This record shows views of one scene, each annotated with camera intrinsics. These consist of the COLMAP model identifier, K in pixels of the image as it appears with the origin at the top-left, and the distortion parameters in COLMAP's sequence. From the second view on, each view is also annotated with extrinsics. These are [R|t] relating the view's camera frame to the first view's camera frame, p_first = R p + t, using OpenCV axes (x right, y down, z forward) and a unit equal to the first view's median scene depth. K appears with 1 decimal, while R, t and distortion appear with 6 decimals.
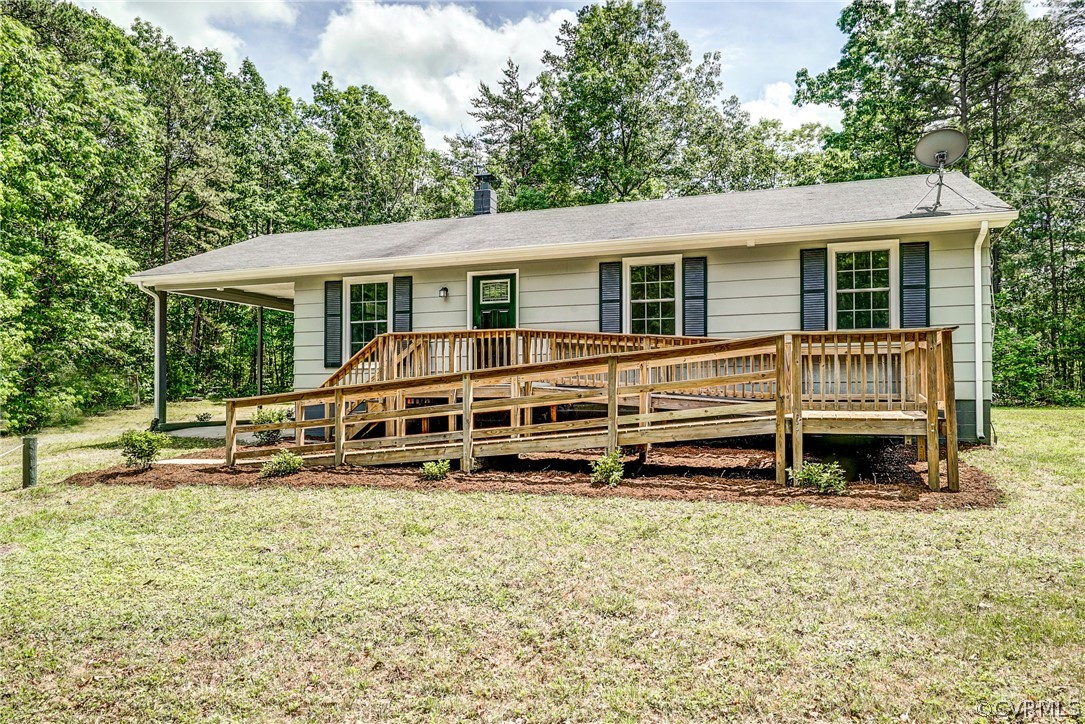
lens RADIAL K [[758.0, 0, 542.5], [0, 758.0, 395.0], [0, 0, 1]] dist [0.003054, 0.001875]
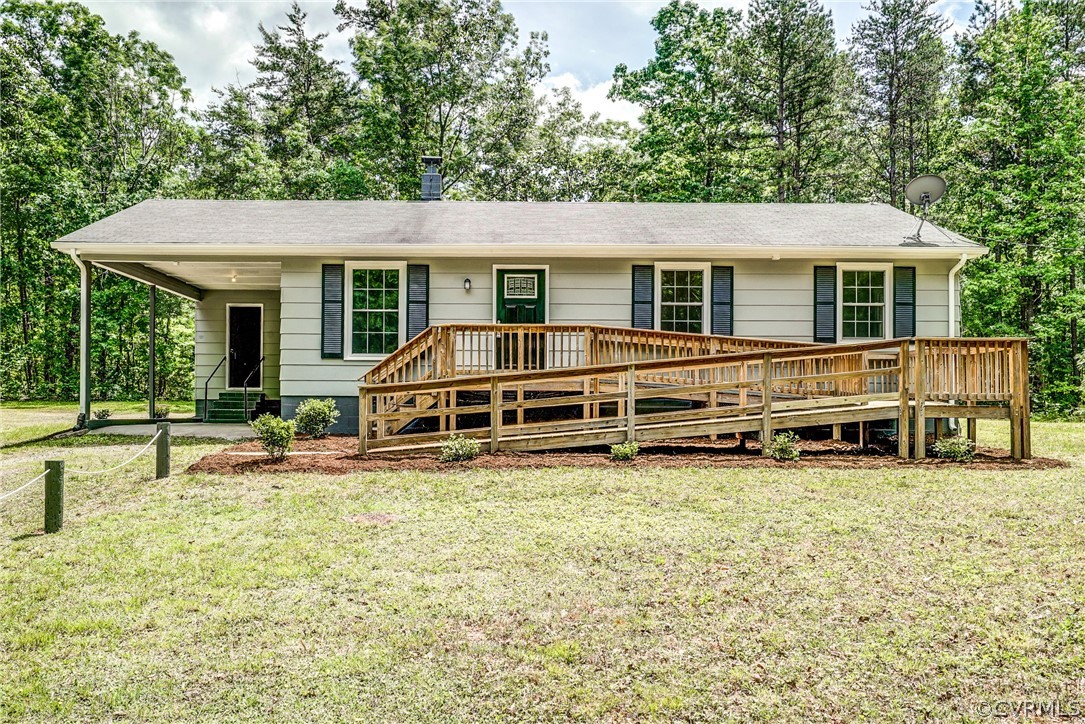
lens RADIAL K [[928.2, 0, 520.0], [0, 928.2, 382.8], [0, 0, 1]] dist [0.008749, -0.000537]
pose [[0.943082, 0.021774, 0.331848, -0.468801], [-0.011476, 0.999391, -0.032962, 0.029827], [-0.332363, 0.027278, 0.942757, -0.139814]]
